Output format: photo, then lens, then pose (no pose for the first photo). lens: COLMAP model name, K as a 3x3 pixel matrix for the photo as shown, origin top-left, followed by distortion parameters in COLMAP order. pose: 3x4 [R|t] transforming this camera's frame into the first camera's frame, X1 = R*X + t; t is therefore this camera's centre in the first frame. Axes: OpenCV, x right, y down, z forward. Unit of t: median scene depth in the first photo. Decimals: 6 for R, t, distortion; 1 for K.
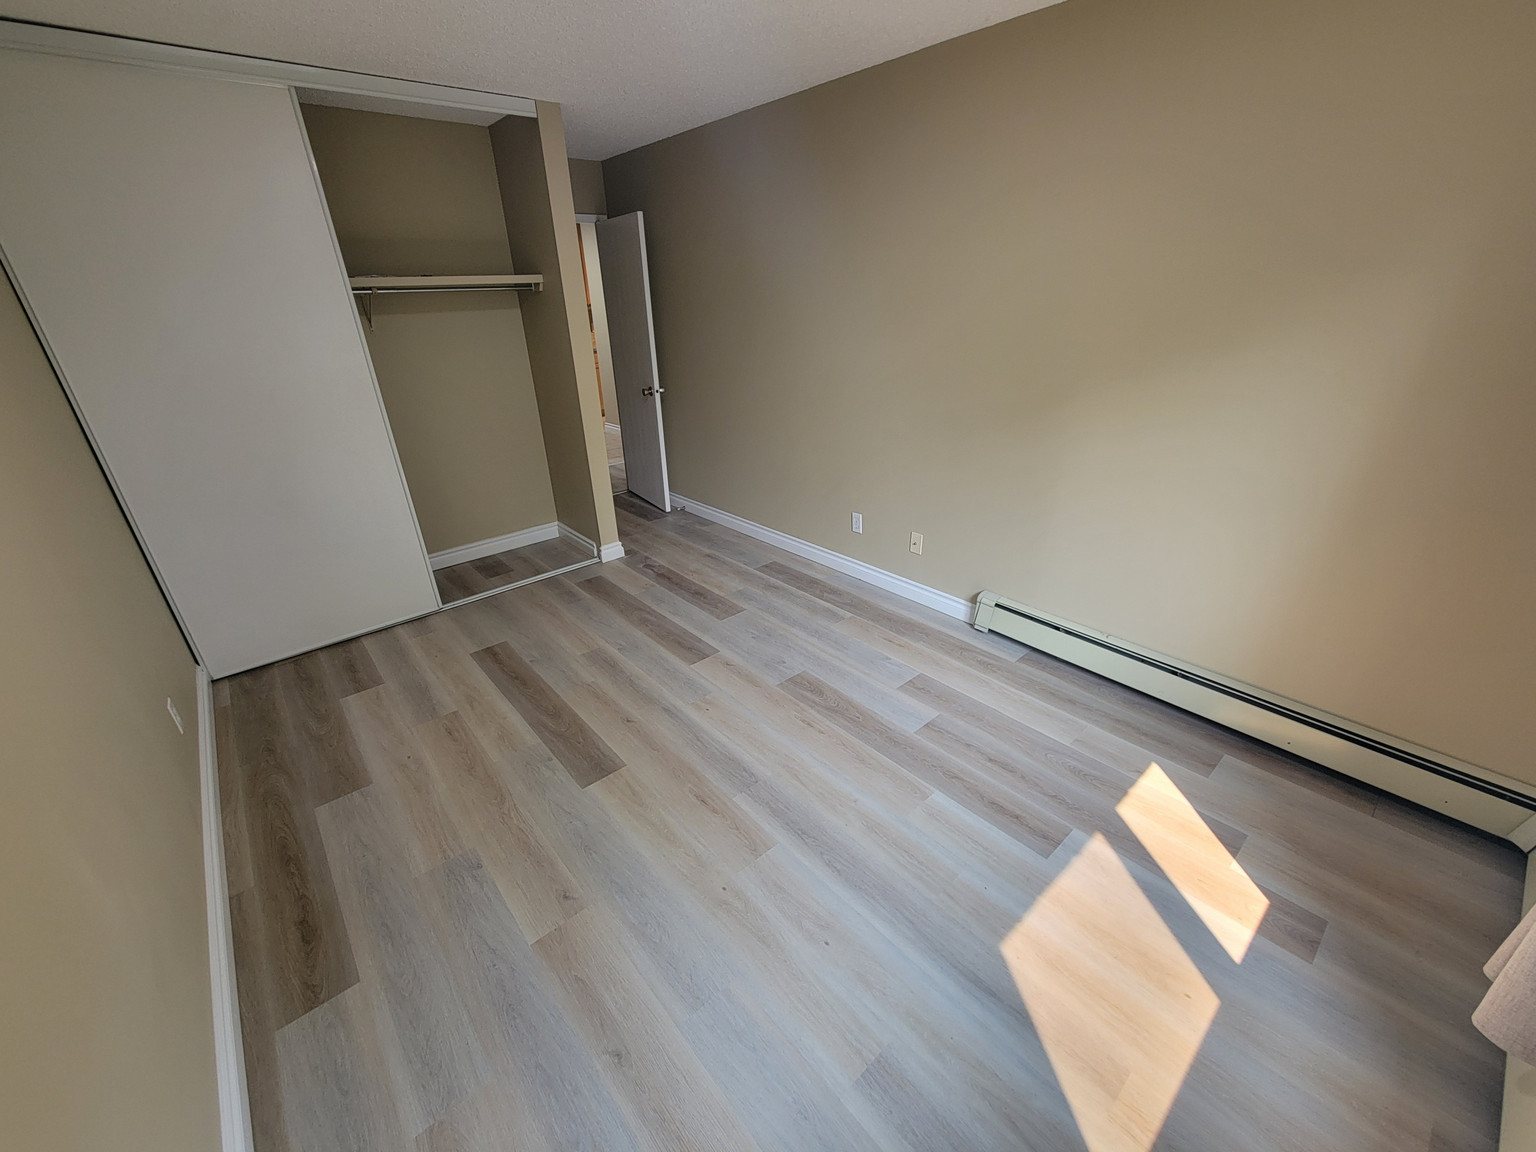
lens RADIAL K [[627.8, 0, 770.7], [0, 627.8, 579.0], [0, 0, 1]] dist [-0.001526, -0.000621]
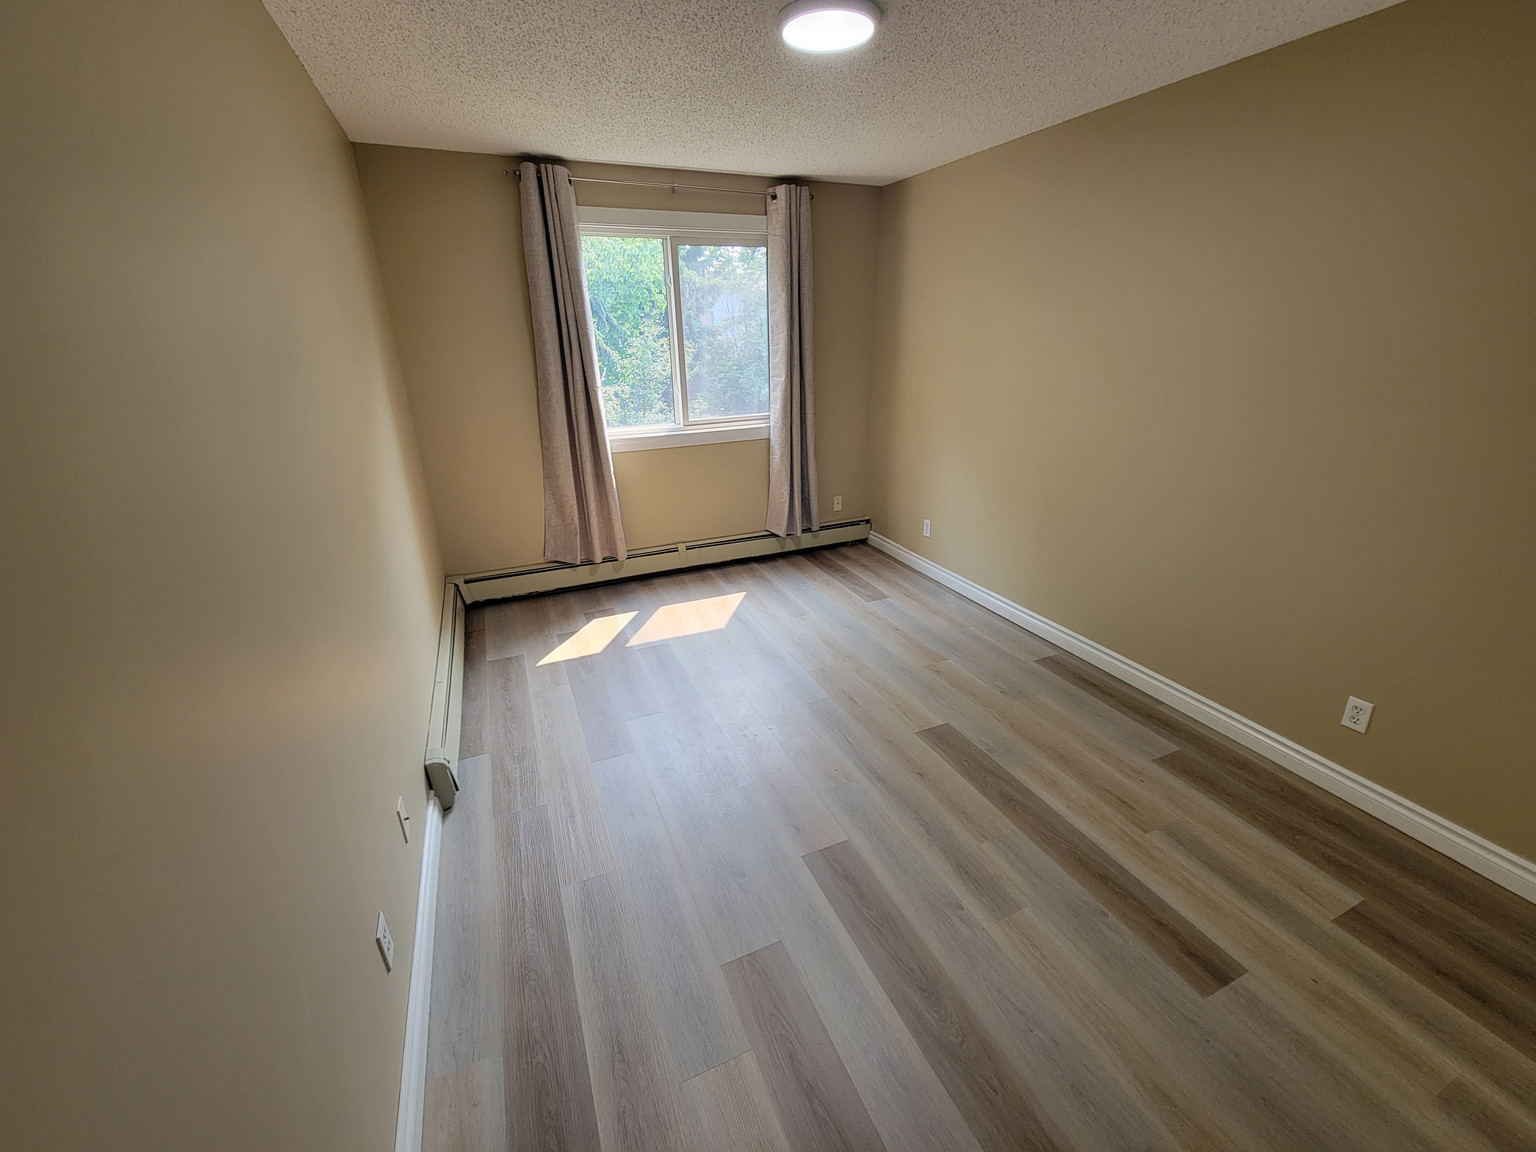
lens RADIAL K [[627.8, 0, 769.6], [0, 627.8, 573.0], [0, 0, 1]] dist [-0.001526, -0.000621]
pose [[-0.955015, -0.070834, 0.287974, -0.269023], [0.159976, 0.694598, 0.701385, -0.704170], [-0.249708, 0.715902, -0.652020, 1.504472]]
